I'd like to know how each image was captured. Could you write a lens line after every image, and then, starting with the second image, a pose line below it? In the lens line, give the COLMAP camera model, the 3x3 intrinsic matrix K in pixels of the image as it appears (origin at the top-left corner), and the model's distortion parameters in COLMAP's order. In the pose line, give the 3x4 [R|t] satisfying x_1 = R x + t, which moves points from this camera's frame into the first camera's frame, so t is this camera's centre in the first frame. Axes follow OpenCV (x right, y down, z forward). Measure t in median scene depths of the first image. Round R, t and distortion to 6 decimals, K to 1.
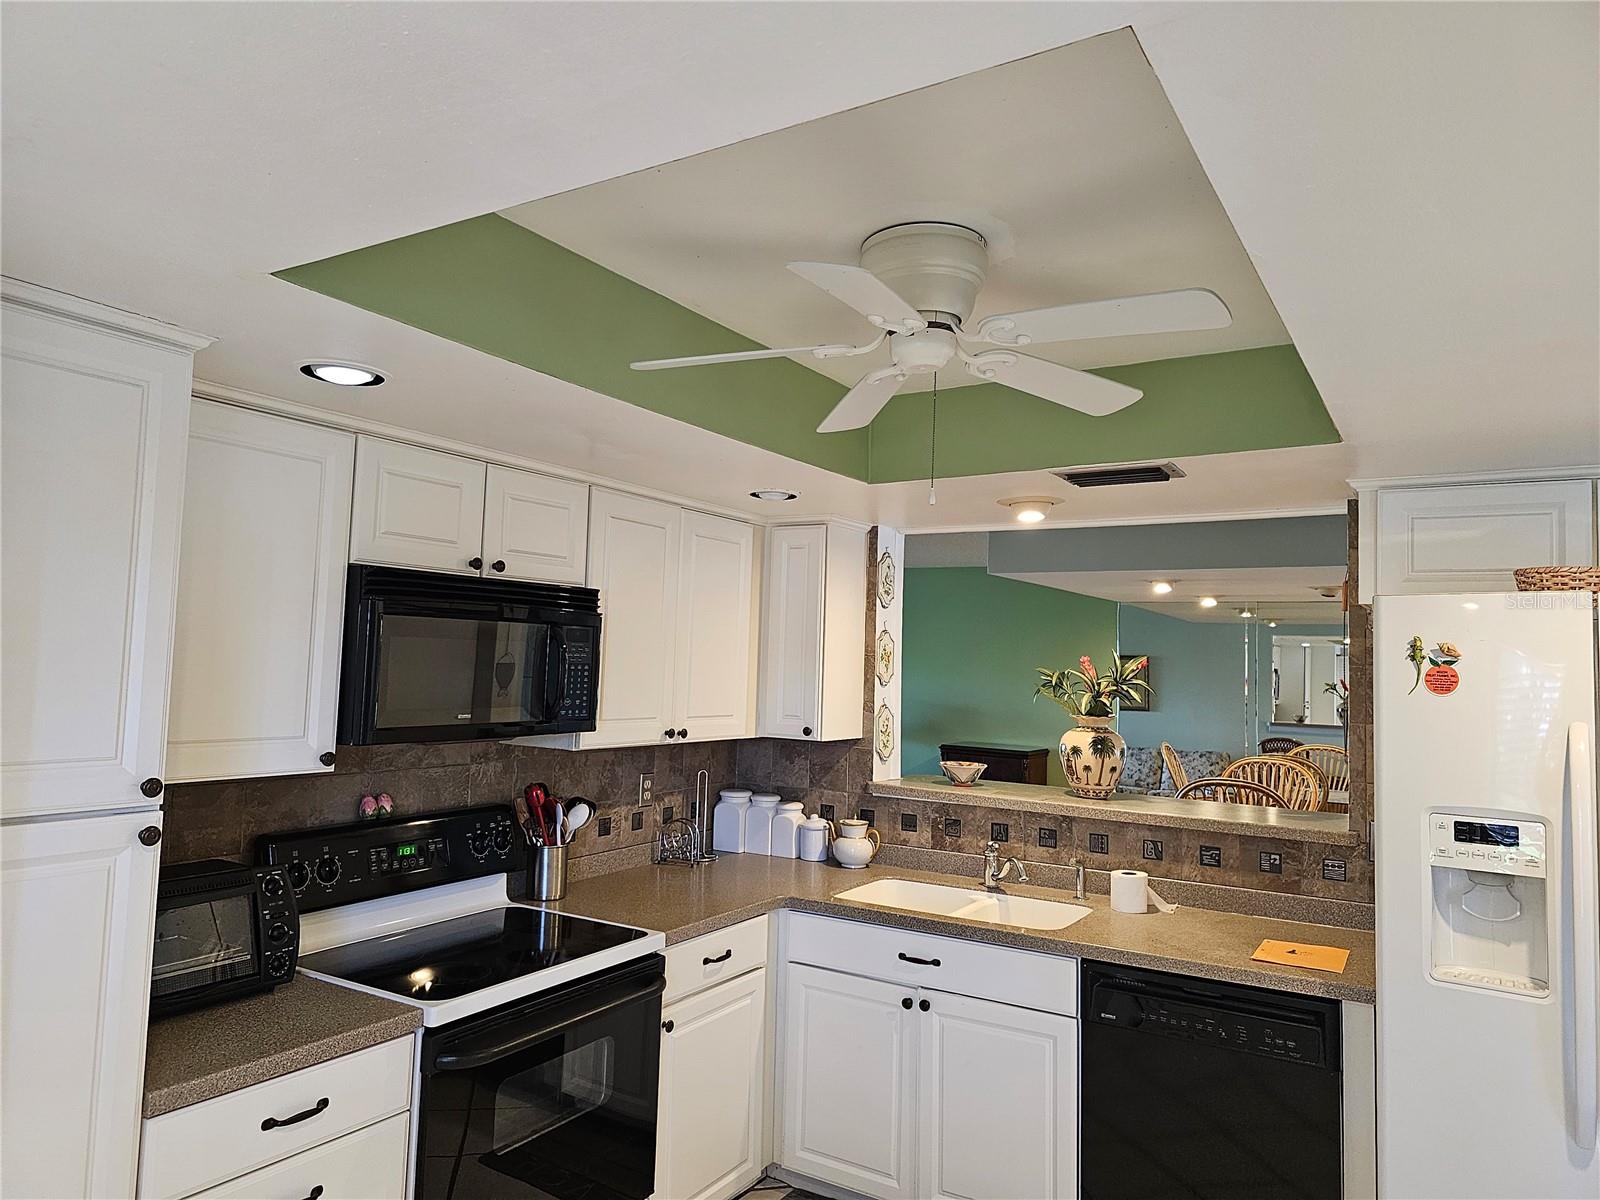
lens RADIAL K [[1066.8, 0, 790.4], [0, 1066.8, 594.0], [0, 0, 1]] dist [0.021272, -0.019992]
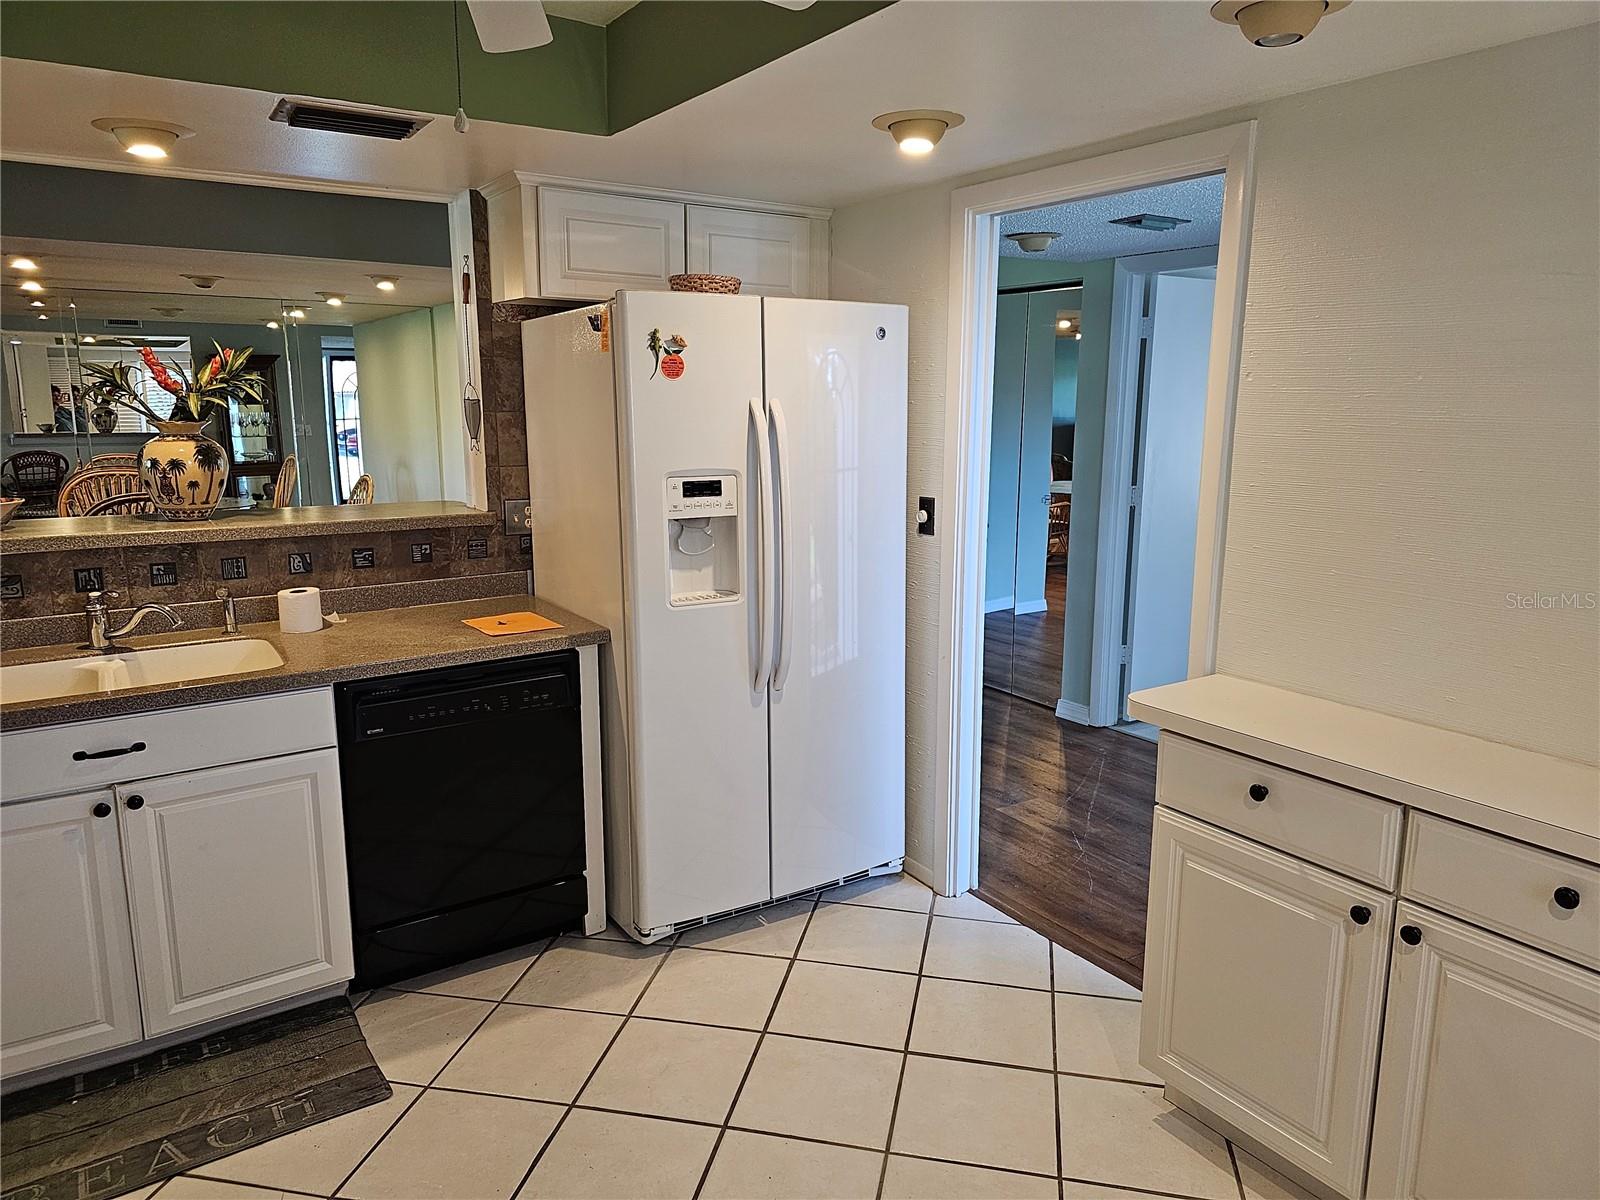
lens RADIAL K [[1066.8, 0, 788.5], [0, 1066.8, 601.2], [0, 0, 1]] dist [0.021272, -0.019992]
pose [[0.406130, -0.201025, 0.891430, -0.370782], [-0.053233, 0.968642, 0.242690, 0.030124], [-0.912264, -0.146017, 0.382694, 0.308453]]
